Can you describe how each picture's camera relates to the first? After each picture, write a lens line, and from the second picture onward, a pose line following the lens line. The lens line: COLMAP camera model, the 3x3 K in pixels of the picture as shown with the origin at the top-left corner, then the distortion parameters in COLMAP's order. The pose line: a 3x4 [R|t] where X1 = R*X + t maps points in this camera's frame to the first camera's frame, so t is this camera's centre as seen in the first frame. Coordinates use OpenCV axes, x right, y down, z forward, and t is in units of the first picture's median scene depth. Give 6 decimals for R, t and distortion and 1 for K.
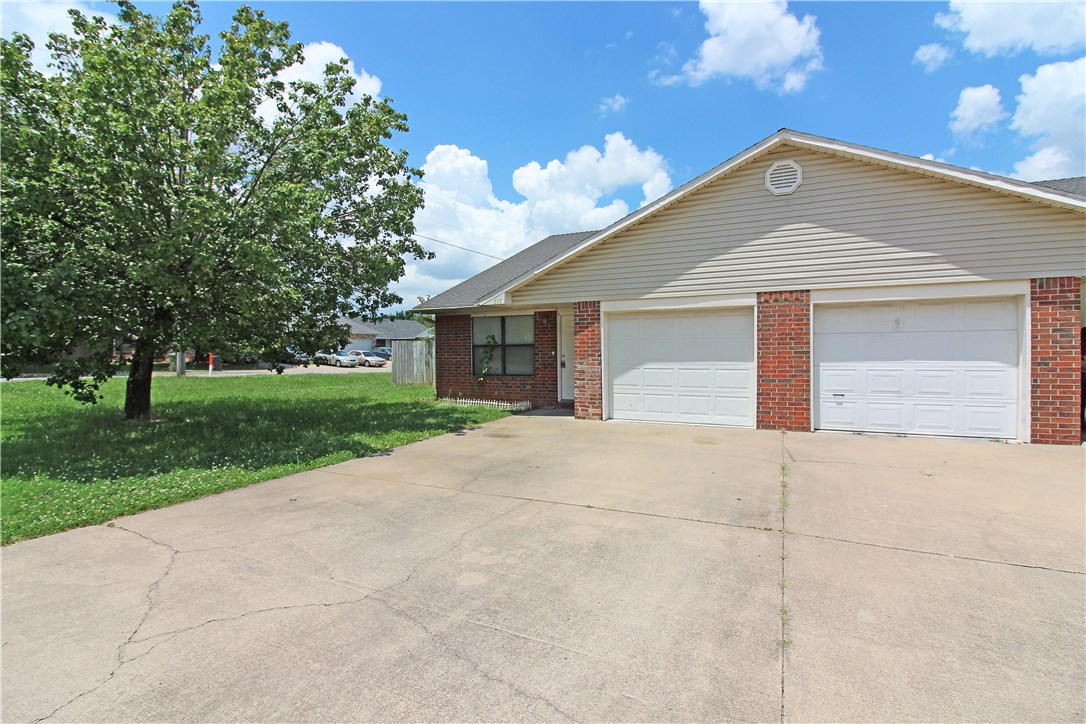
lens RADIAL K [[502.0, 0, 548.9], [0, 502.0, 360.0], [0, 0, 1]] dist [-0.009717, -0.003831]
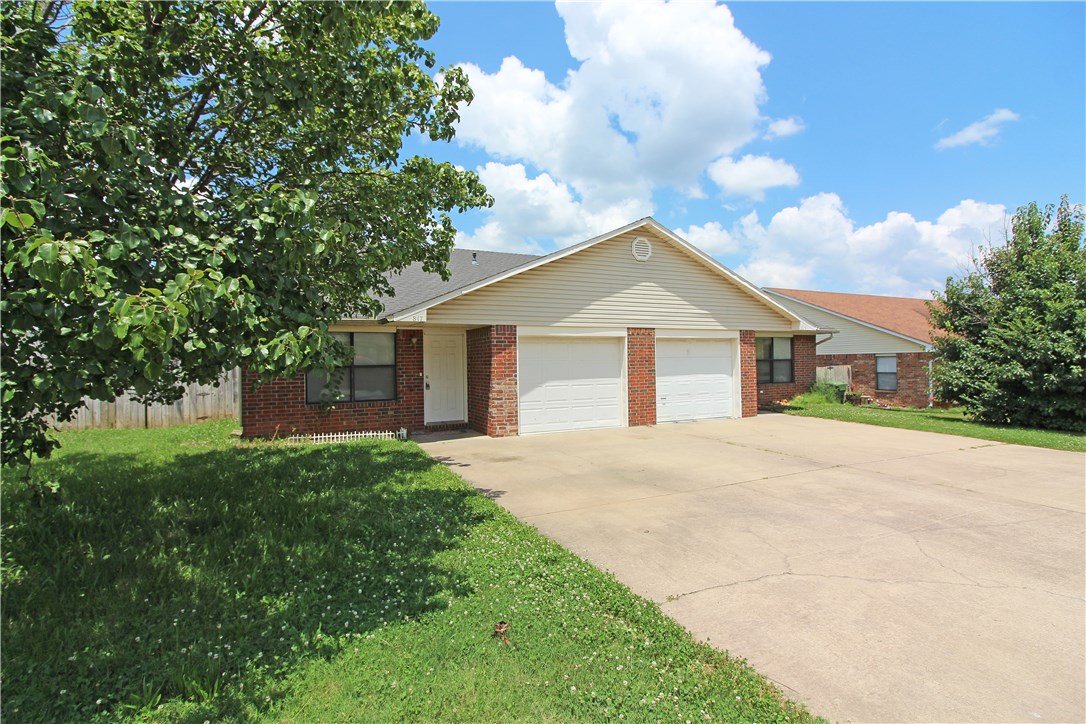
lens RADIAL K [[502.0, 0, 545.5], [0, 502.0, 355.8], [0, 0, 1]] dist [-0.009717, -0.003831]
pose [[0.627754, 0.010740, 0.778338, -0.830915], [0.023549, 0.999185, -0.032781, -0.017328], [-0.778056, 0.038907, 0.626989, 0.324001]]
